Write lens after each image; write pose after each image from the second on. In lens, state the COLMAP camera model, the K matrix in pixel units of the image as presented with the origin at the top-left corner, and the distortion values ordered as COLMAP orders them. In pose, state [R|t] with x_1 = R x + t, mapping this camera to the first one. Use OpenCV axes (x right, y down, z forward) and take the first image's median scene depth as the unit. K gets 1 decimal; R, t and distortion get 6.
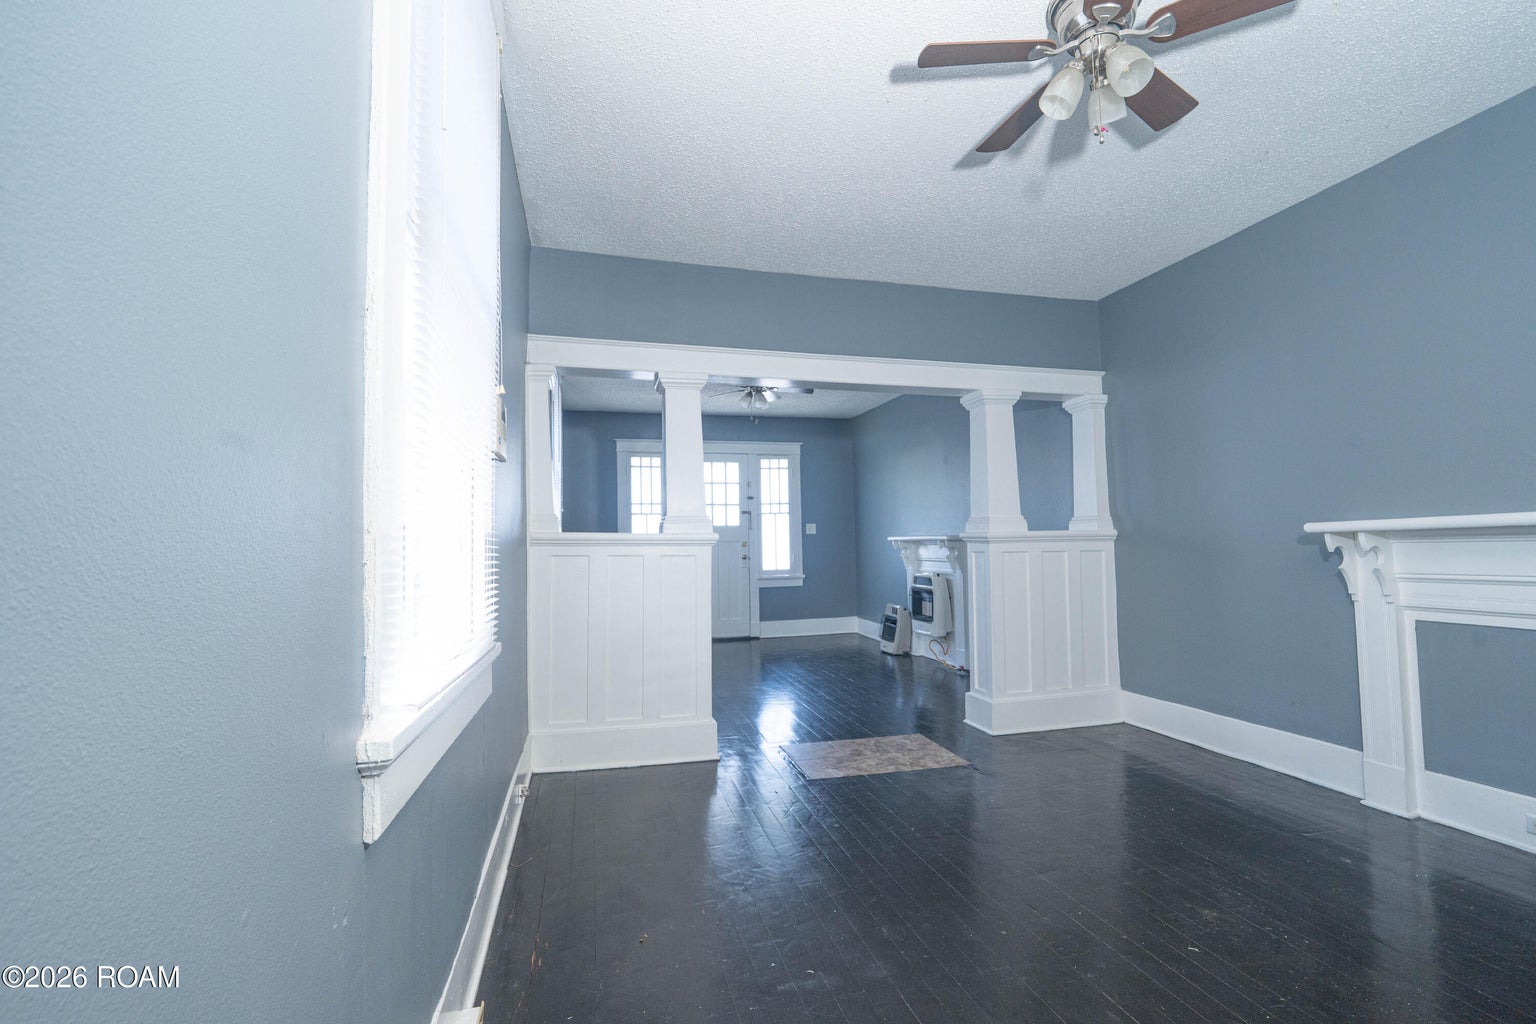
lens RADIAL K [[685.4, 0, 770.2], [0, 685.4, 502.5], [0, 0, 1]] dist [-0.001427, 0.001352]
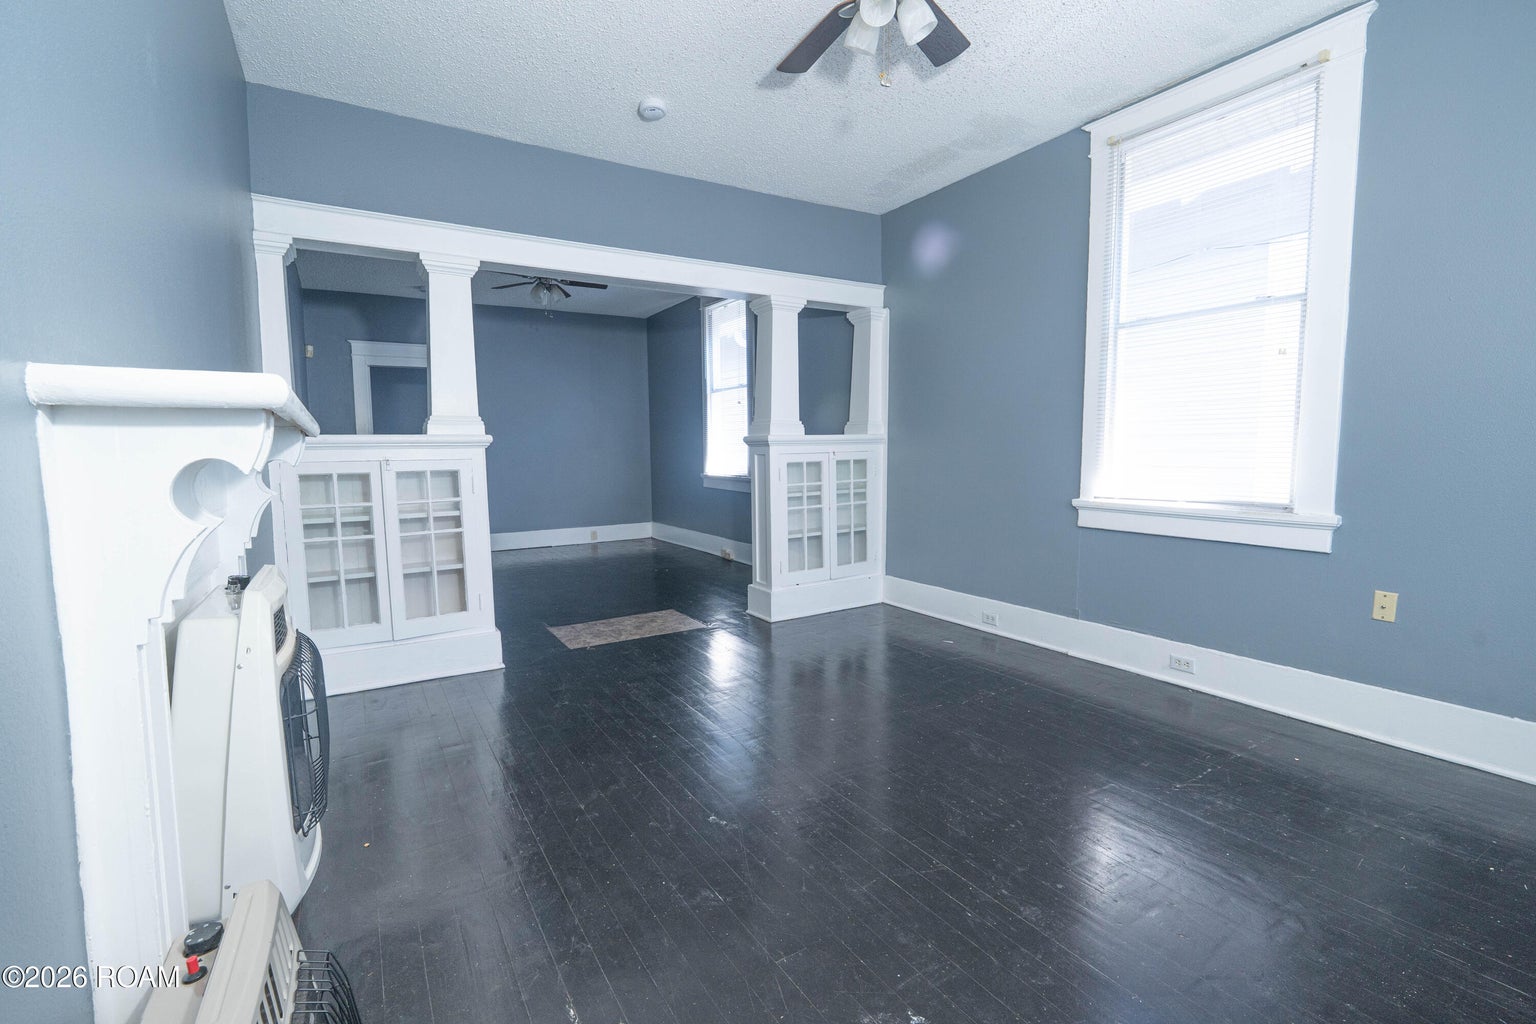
lens RADIAL K [[685.4, 0, 764.6], [0, 685.4, 507.1], [0, 0, 1]] dist [-0.001427, 0.001352]
pose [[-0.962049, 0.034450, -0.270694, 0.211418], [0.024439, 0.998890, 0.040268, 0.111043], [0.271781, 0.032124, -0.961823, 1.997623]]
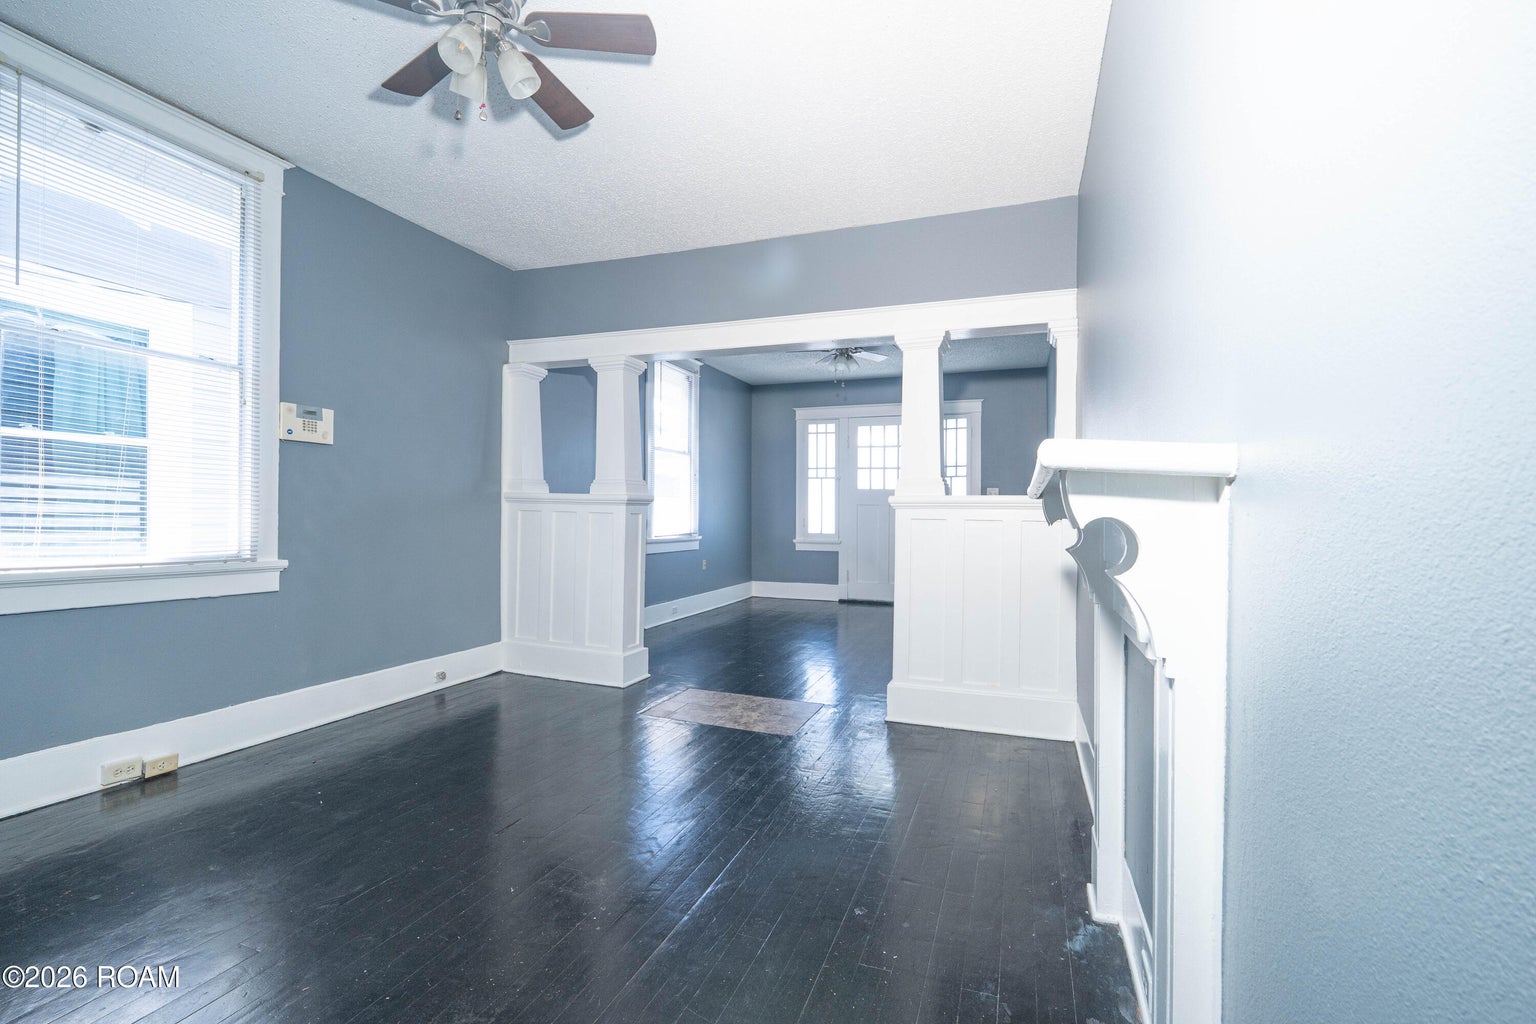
lens RADIAL K [[685.4, 0, 774.9], [0, 685.4, 508.6], [0, 0, 1]] dist [-0.001427, 0.001352]
pose [[0.809330, 0.018682, -0.587057, 0.731881], [0.017118, 0.998319, 0.055369, 0.006557], [0.587105, -0.054861, 0.807650, 0.195310]]
